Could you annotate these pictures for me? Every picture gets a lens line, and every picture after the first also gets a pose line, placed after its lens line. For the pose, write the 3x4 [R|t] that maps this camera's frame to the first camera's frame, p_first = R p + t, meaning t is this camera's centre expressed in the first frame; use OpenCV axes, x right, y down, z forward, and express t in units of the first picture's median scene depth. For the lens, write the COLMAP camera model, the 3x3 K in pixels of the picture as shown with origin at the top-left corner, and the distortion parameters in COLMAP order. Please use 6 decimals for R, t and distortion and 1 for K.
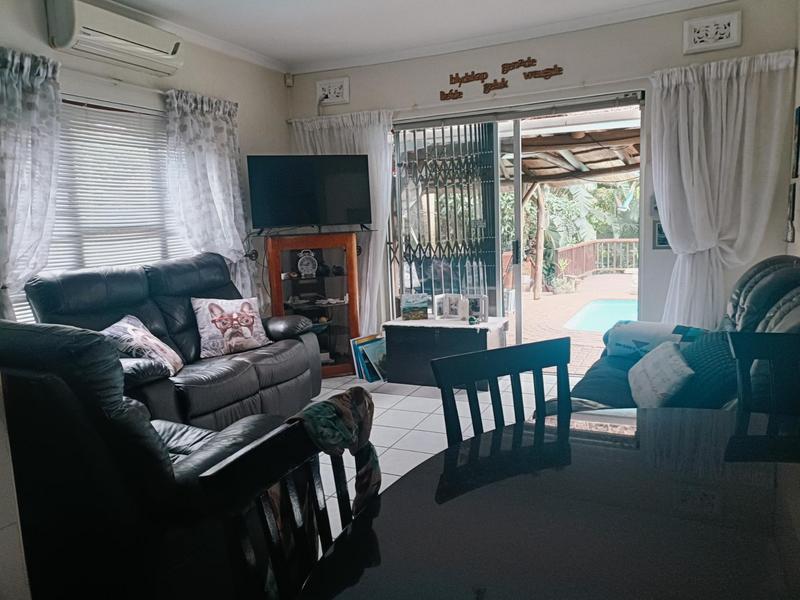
lens RADIAL K [[584.0, 0, 401.2], [0, 584.0, 299.5], [0, 0, 1]] dist [-0.003350, 0.003084]
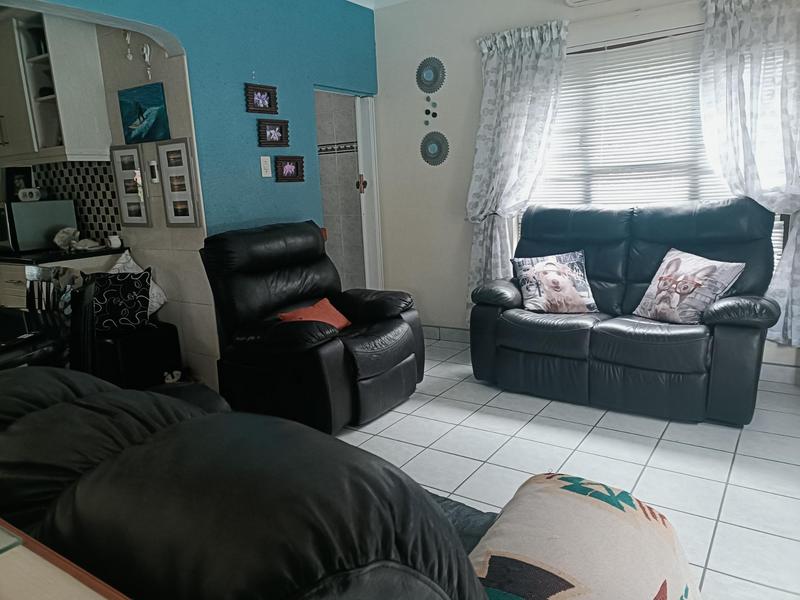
lens RADIAL K [[584.0, 0, 400.2], [0, 584.0, 301.6], [0, 0, 1]] dist [-0.003350, 0.003084]
pose [[-0.134472, 0.246455, -0.959780, 0.558957], [-0.075351, 0.963229, 0.257898, -0.121770], [0.988048, 0.107000, -0.110957, 0.710561]]
